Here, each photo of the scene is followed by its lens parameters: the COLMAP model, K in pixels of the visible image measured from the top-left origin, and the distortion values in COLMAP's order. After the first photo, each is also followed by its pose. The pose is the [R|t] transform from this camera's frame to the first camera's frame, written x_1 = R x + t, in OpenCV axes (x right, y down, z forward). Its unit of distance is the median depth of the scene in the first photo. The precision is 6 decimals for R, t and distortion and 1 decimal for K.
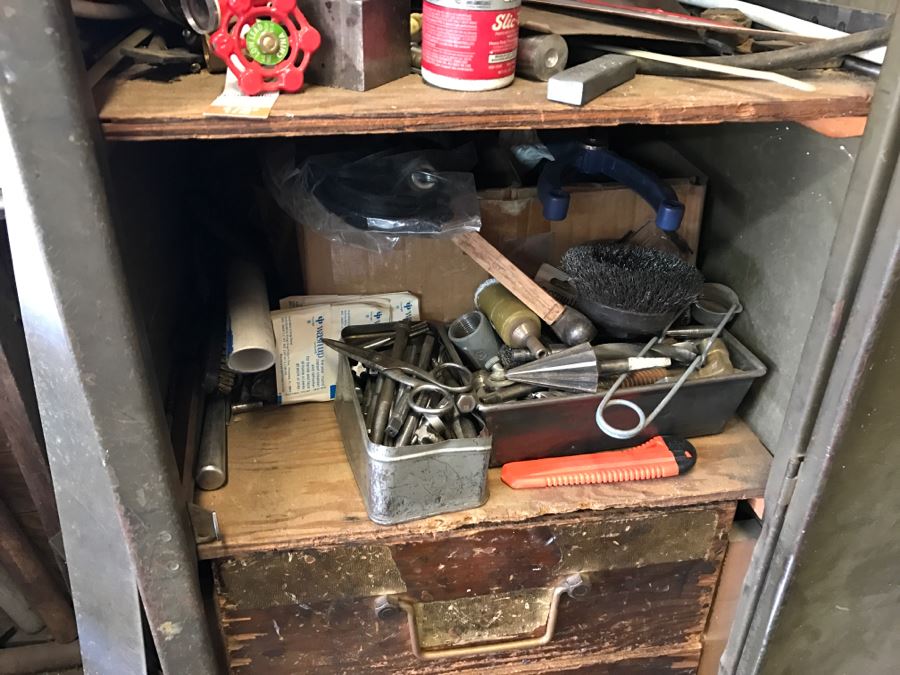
lens RADIAL K [[749.8, 0, 450.0], [0, 749.8, 337.5], [0, 0, 1]] dist [0.004216, 0.001757]
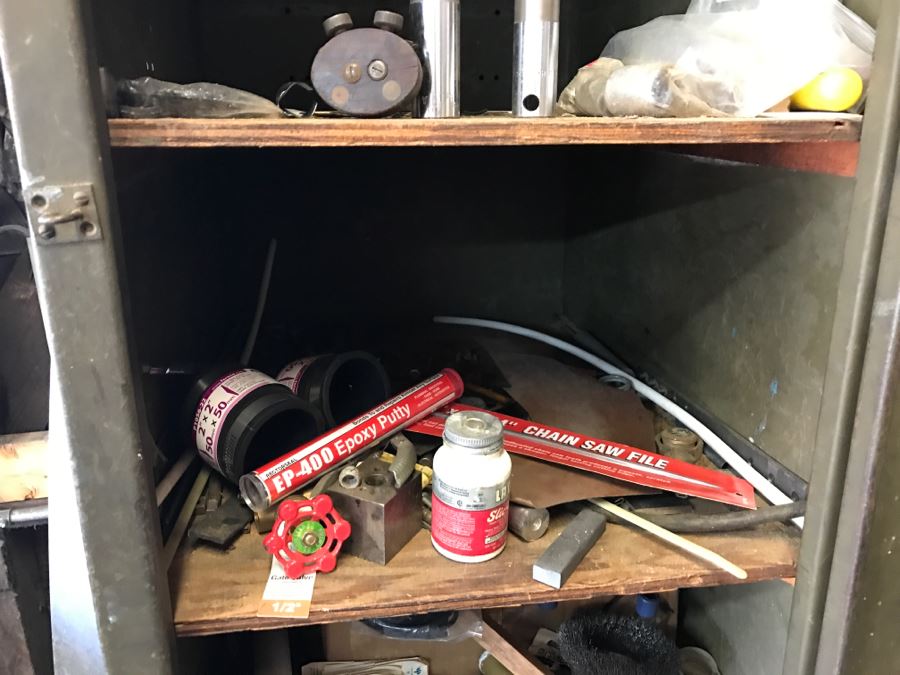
lens RADIAL K [[746.7, 0, 453.7], [0, 746.7, 342.7], [0, 0, 1]] dist [0.003582, 0.002990]
pose [[0.999951, -0.009681, -0.001983, 0.003518], [0.008951, 0.972354, -0.233341, -0.268151], [0.004187, 0.233312, 0.972393, -0.189791]]
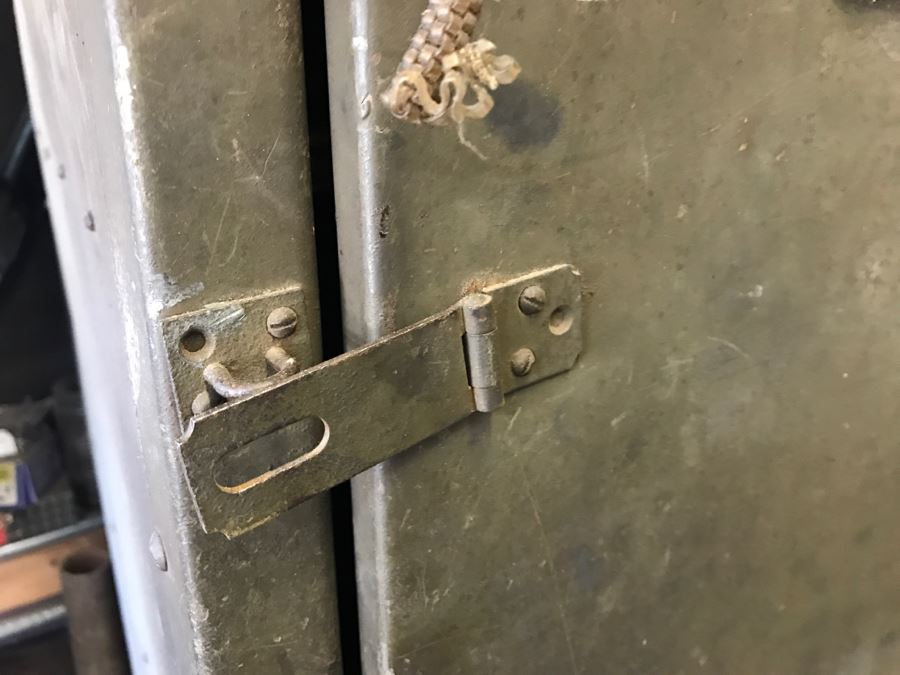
lens RADIAL K [[749.8, 0, 450.0], [0, 749.8, 337.5], [0, 0, 1]] dist [0.004216, 0.001757]
pose [[0.937251, -0.128735, 0.324020, -0.340260], [0.194612, 0.964255, -0.179826, -0.465058], [-0.289288, 0.231600, 0.928802, 0.109980]]
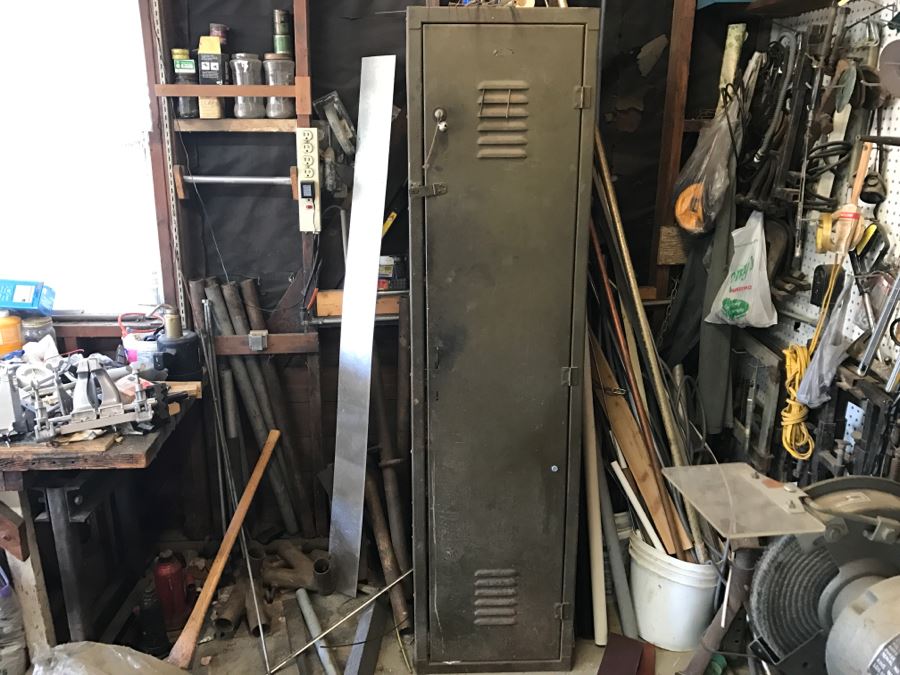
lens RADIAL K [[749.8, 0, 450.0], [0, 749.8, 337.5], [0, 0, 1]] dist [0.004216, 0.001757]
pose [[0.992405, 0.024228, -0.120601, 0.260392], [-0.057127, 0.959048, -0.277423, 1.070712], [0.108941, 0.282205, 0.953149, -2.652059]]
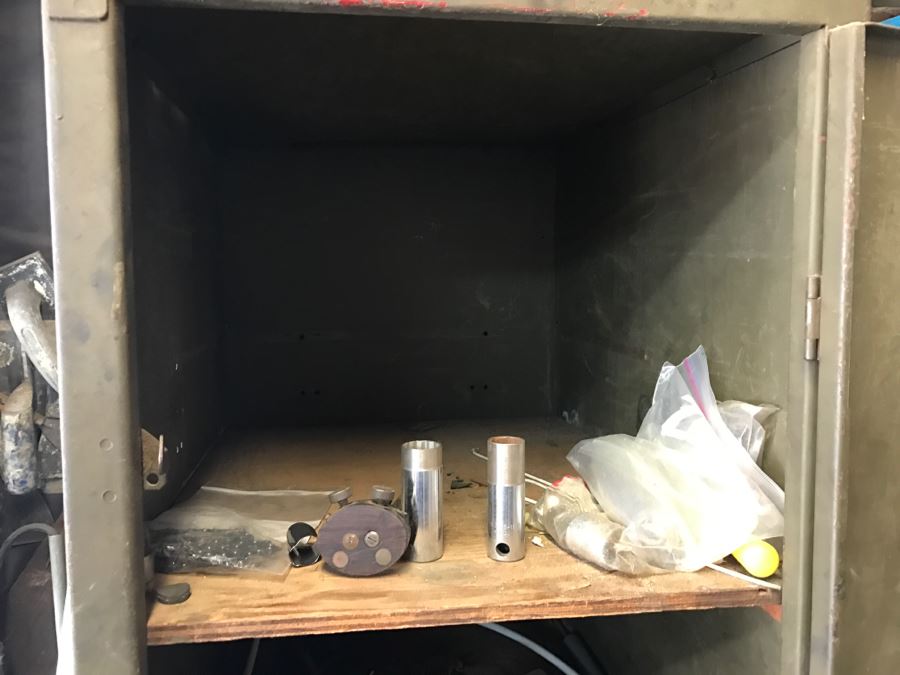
lens RADIAL K [[749.8, 0, 450.0], [0, 749.8, 337.5], [0, 0, 1]] dist [0.004216, 0.001757]
pose [[0.999914, -0.008323, -0.010181, 0.033034], [0.003052, 0.899945, -0.435993, -0.536053], [0.012791, 0.435924, 0.899892, -0.443315]]
